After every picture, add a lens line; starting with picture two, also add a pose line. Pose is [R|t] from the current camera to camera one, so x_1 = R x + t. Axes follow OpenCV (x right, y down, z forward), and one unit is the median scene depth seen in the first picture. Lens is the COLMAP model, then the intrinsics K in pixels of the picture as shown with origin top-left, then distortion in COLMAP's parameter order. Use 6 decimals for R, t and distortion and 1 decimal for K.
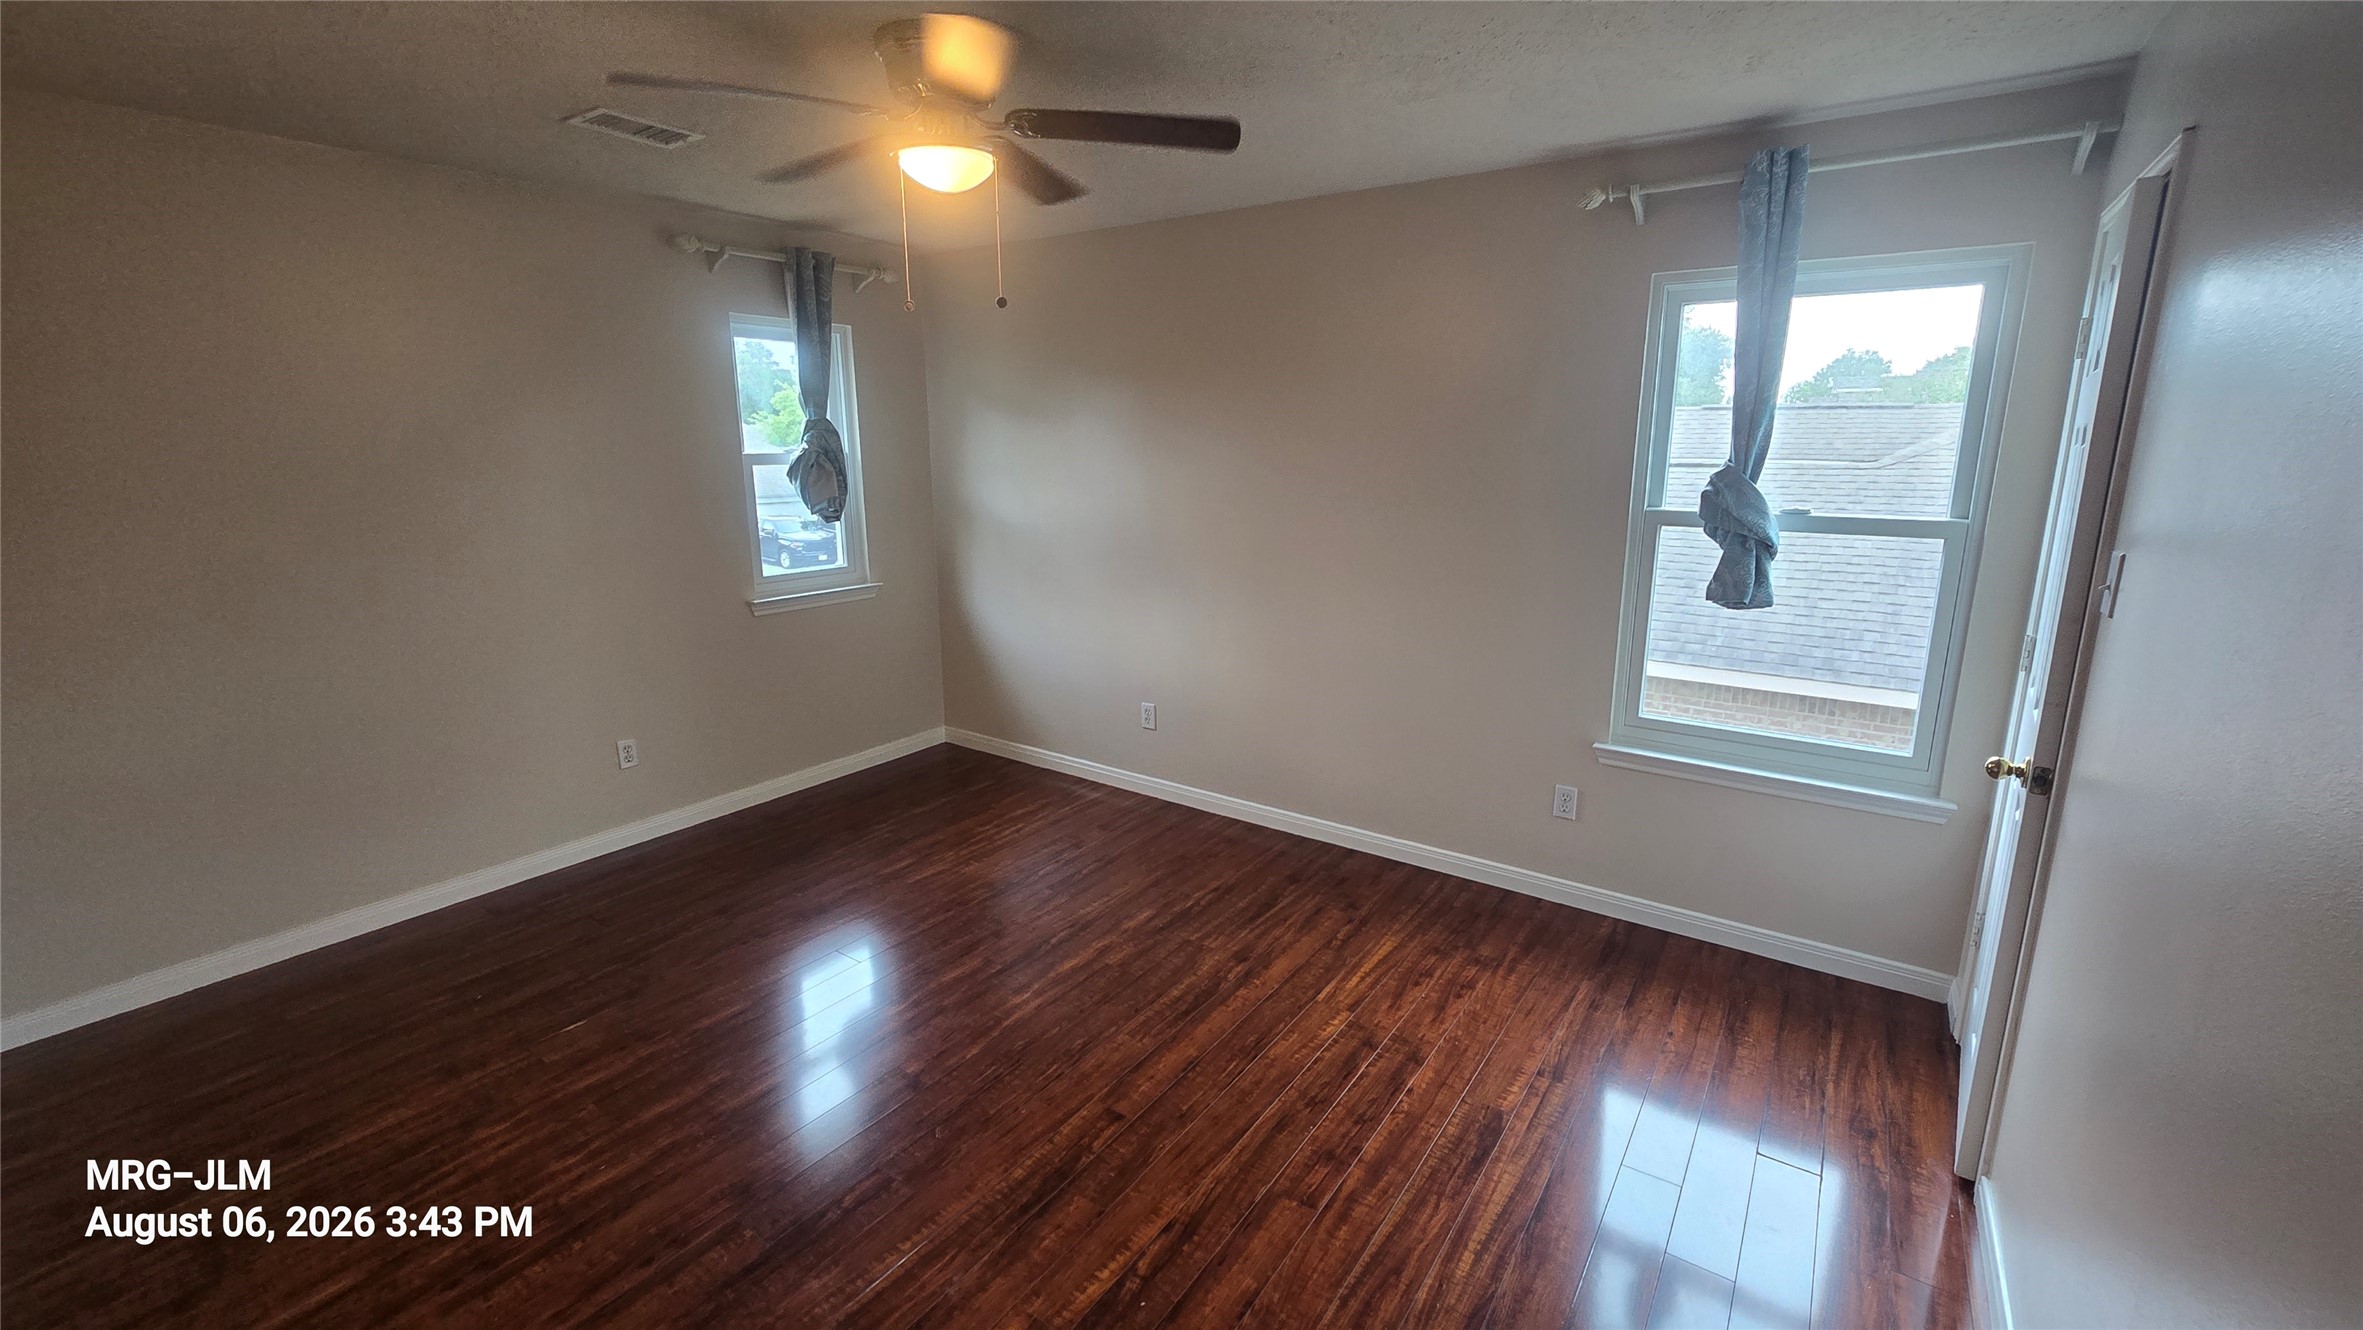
lens RADIAL K [[970.3, 0, 1176.3], [0, 970.3, 658.5], [0, 0, 1]] dist [-0.007666, 0.005155]
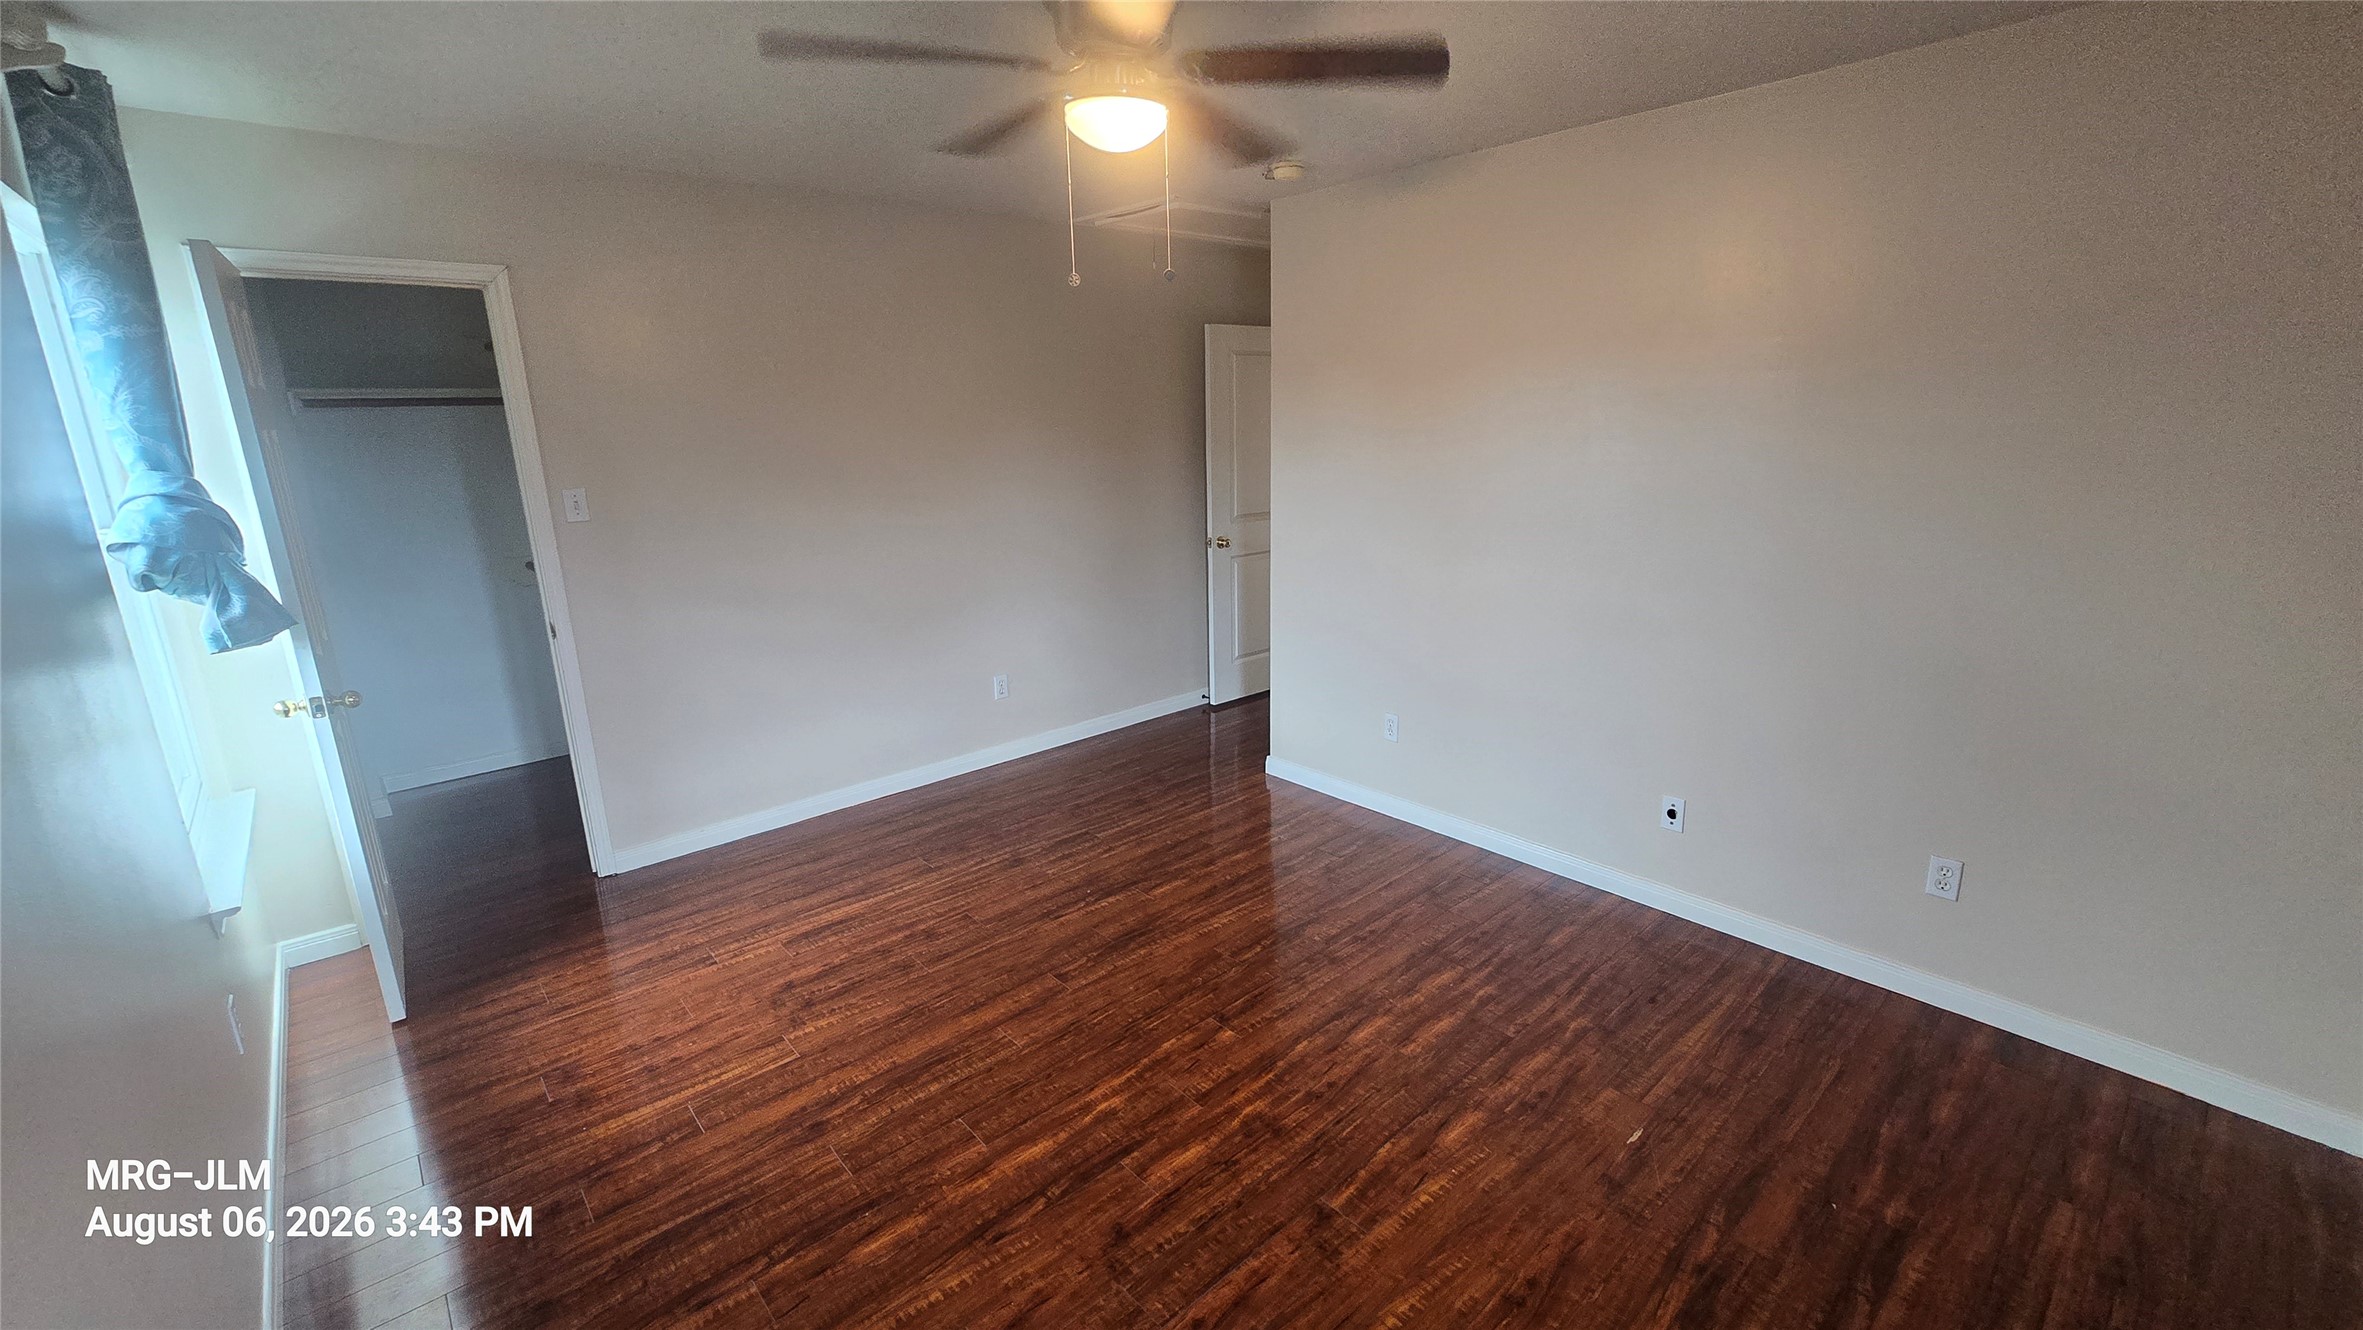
lens RADIAL K [[970.3, 0, 1177.6], [0, 970.3, 656.7], [0, 0, 1]] dist [-0.007666, 0.005155]
pose [[-0.973573, -0.041949, 0.224489, -0.424524], [0.066246, 0.888846, 0.453393, -0.402020], [-0.218555, 0.456283, -0.862577, 1.671413]]
